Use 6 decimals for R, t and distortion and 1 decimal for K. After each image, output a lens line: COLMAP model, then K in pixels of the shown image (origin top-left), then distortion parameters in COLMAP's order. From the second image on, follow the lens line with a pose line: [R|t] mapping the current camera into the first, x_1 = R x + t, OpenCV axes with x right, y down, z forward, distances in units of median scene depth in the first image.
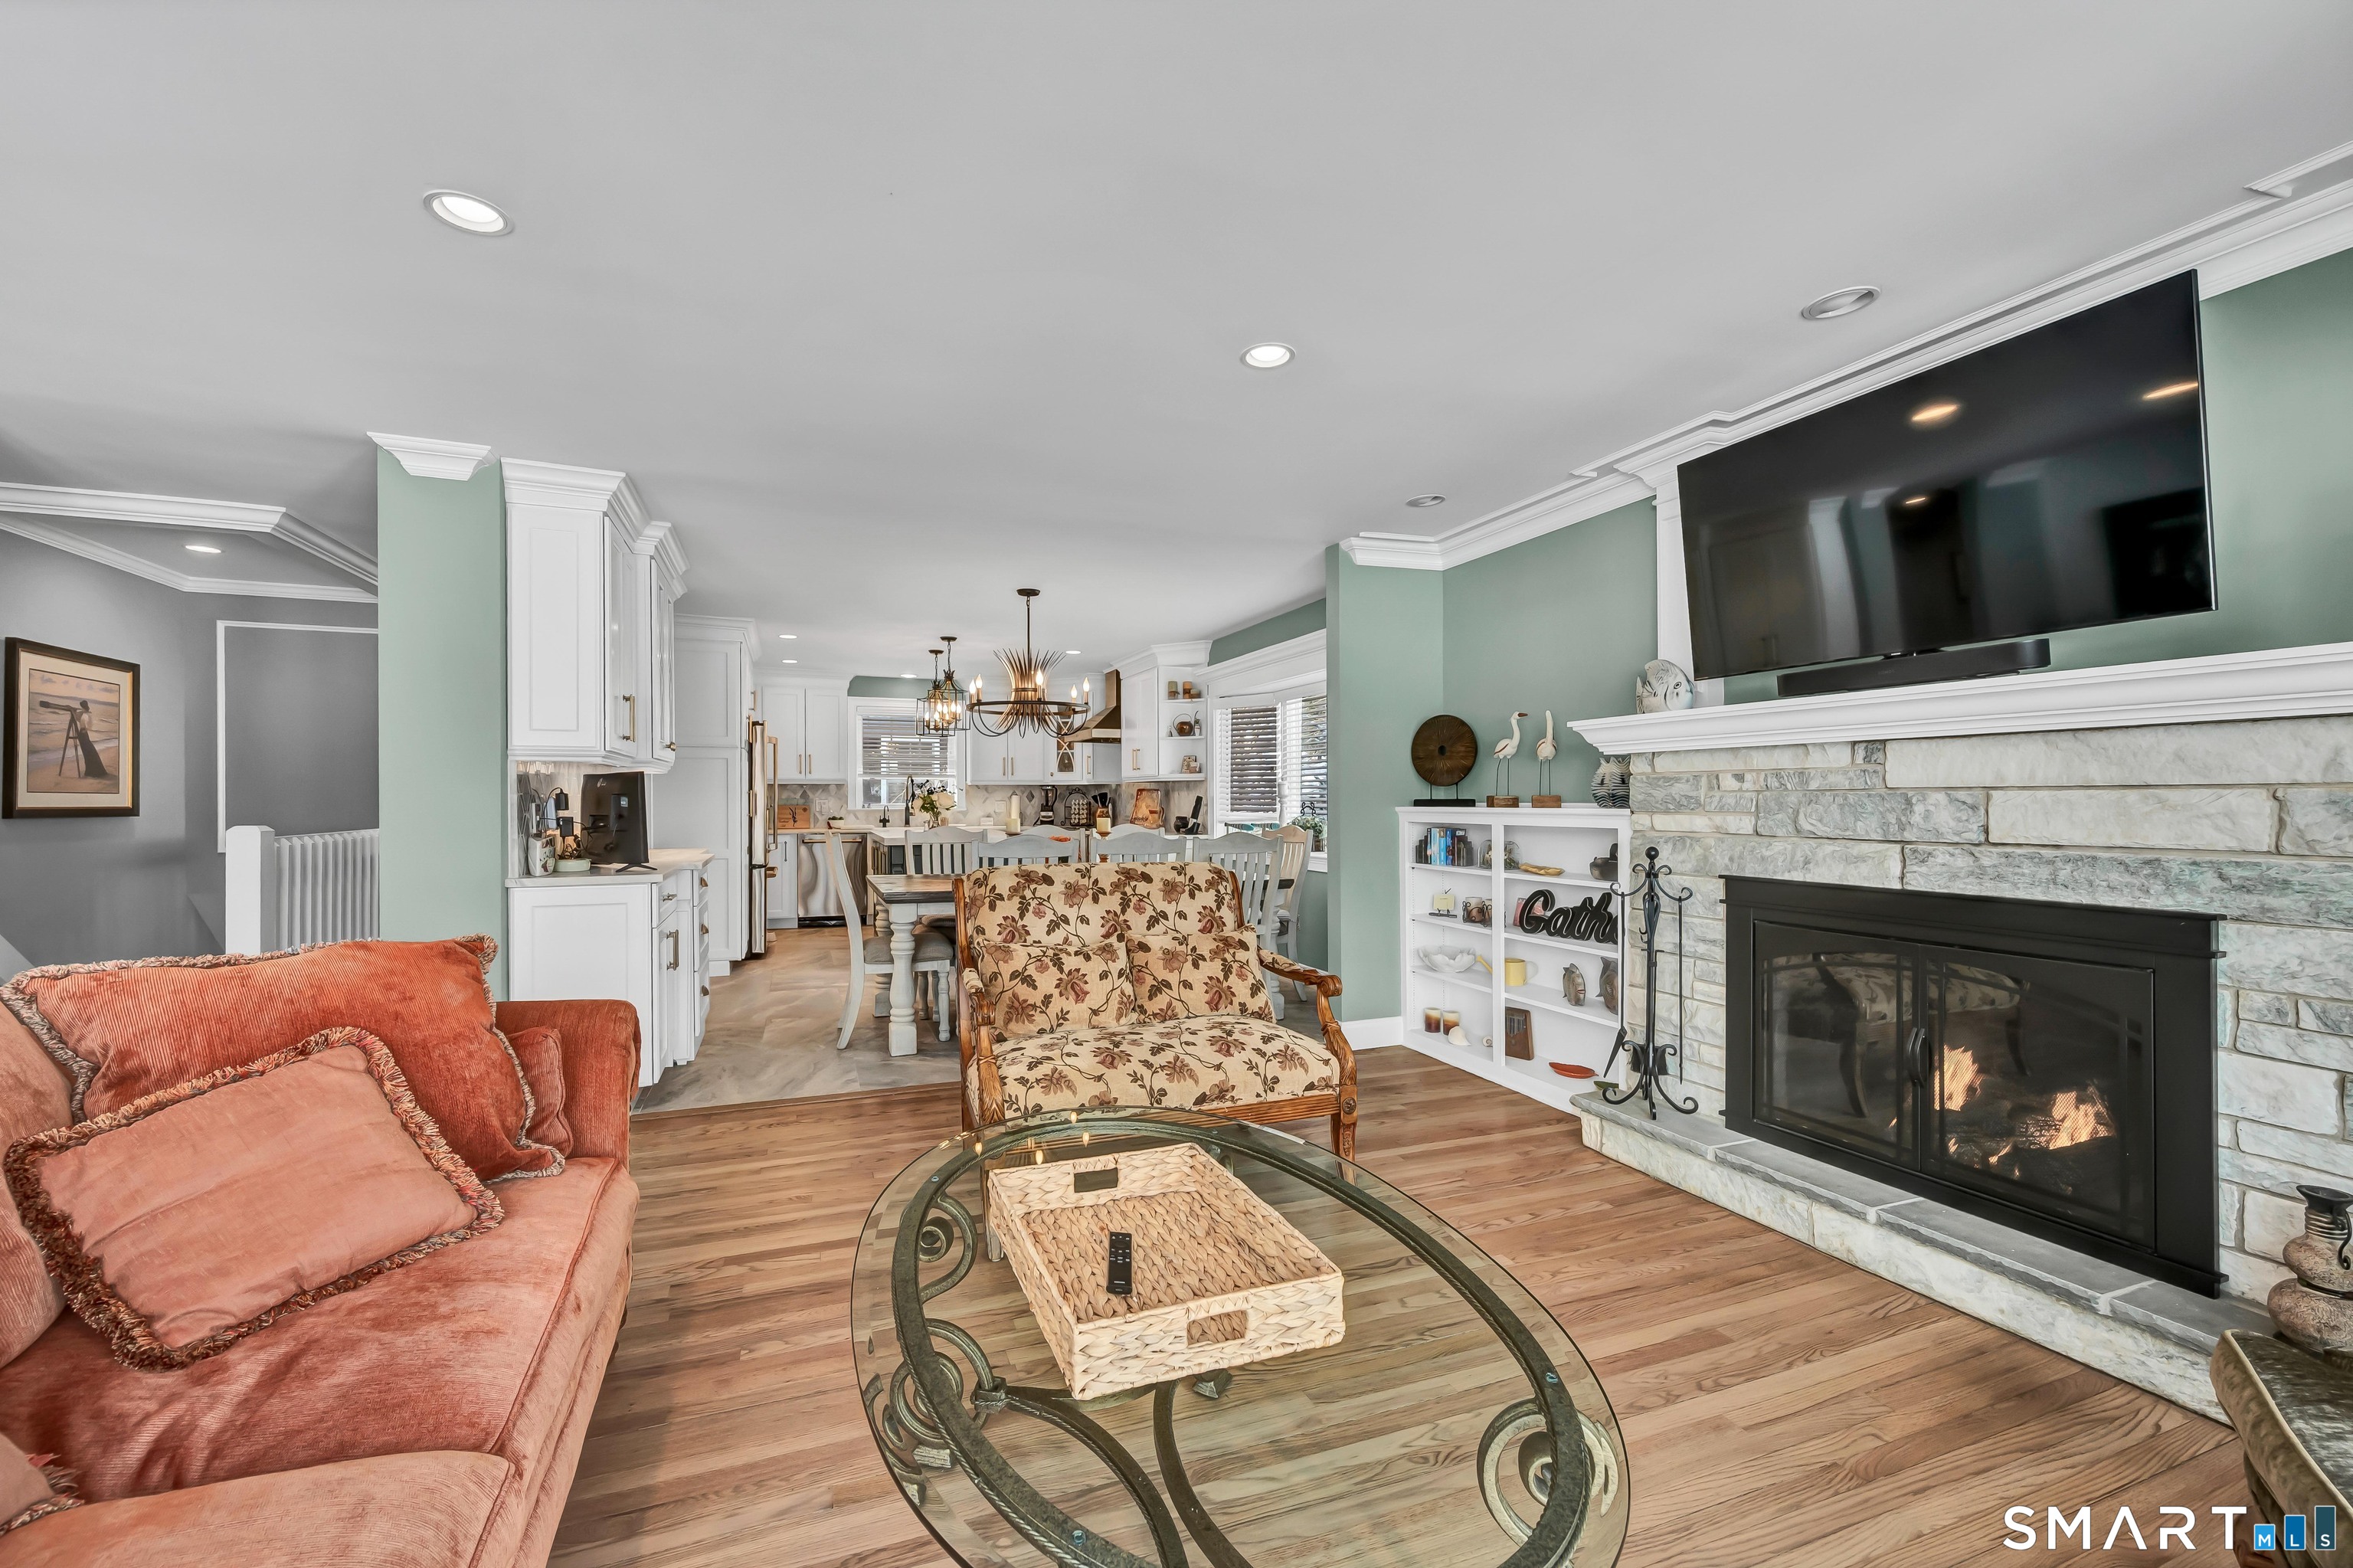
lens RADIAL K [[963.2, 0, 1170.7], [0, 963.2, 808.9], [0, 0, 1]] dist [-0.000658, -0.000082]
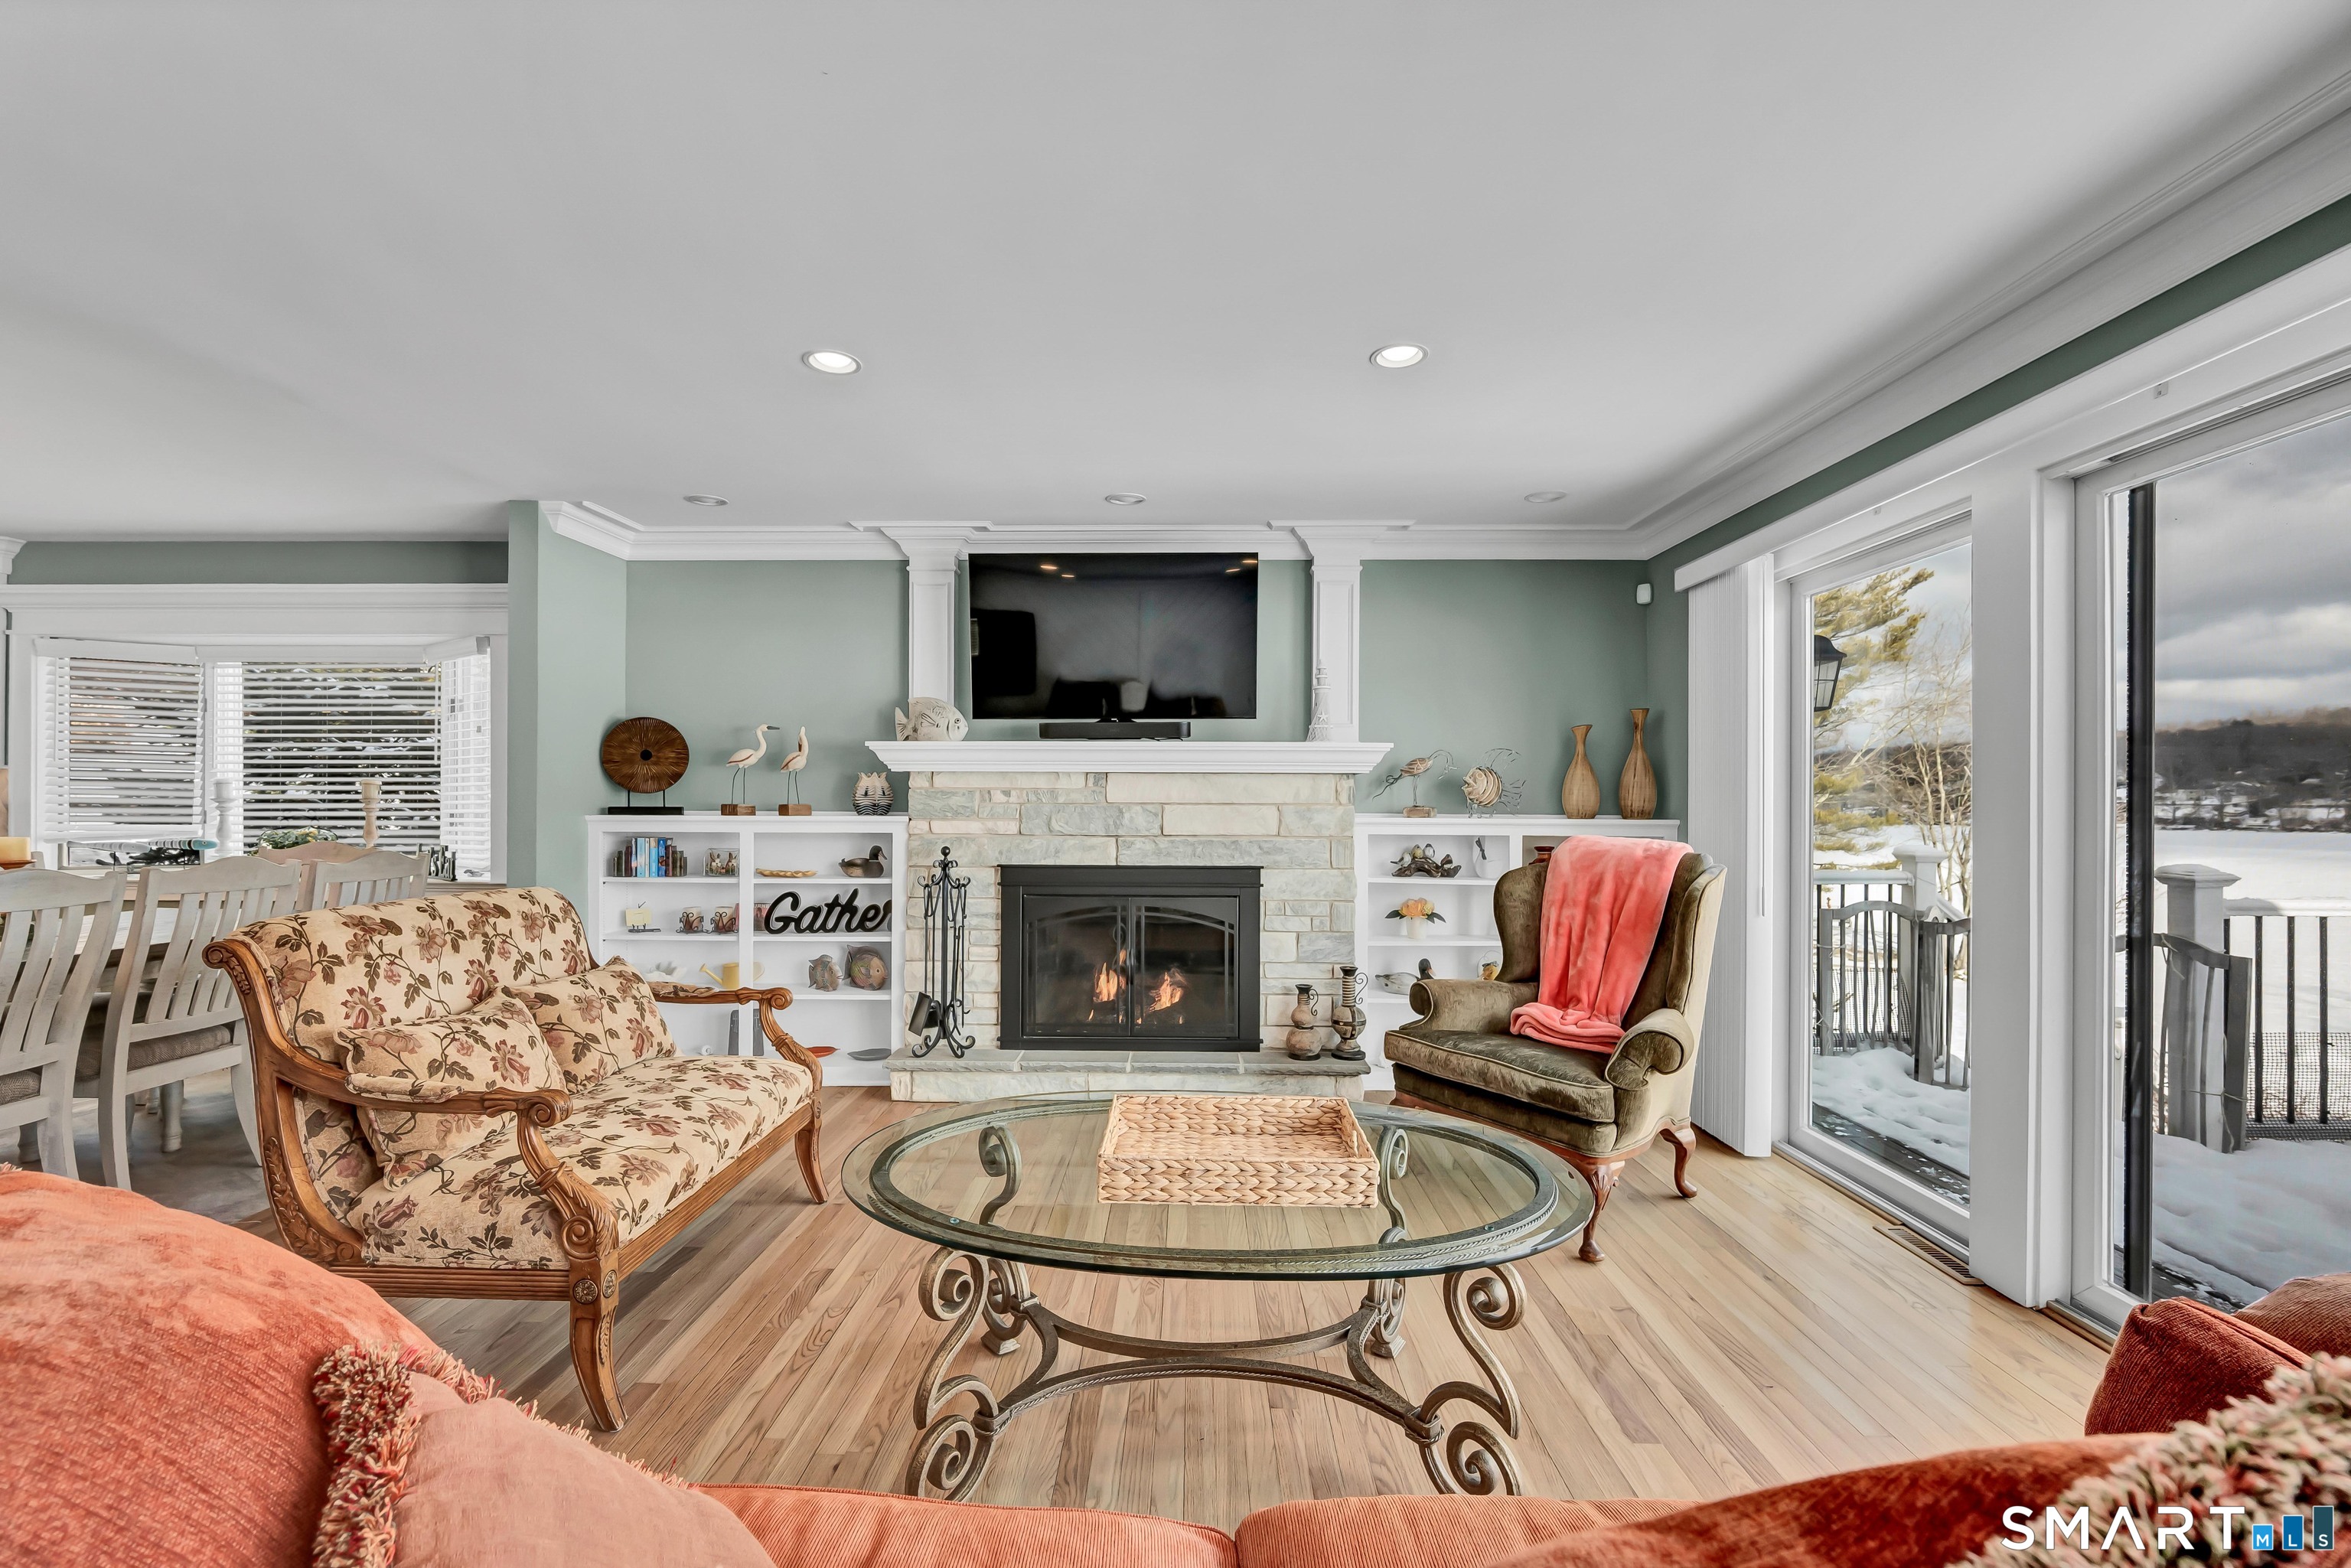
lens RADIAL K [[952.9, 0, 1176.8], [0, 952.9, 805.5], [0, 0, 1]] dist [-0.000765, -0.000195]
pose [[0.376127, 0.004625, 0.926556, -0.463393], [0.003354, 0.999974, -0.006352, -0.004456], [-0.926562, 0.005497, 0.376102, 0.206025]]
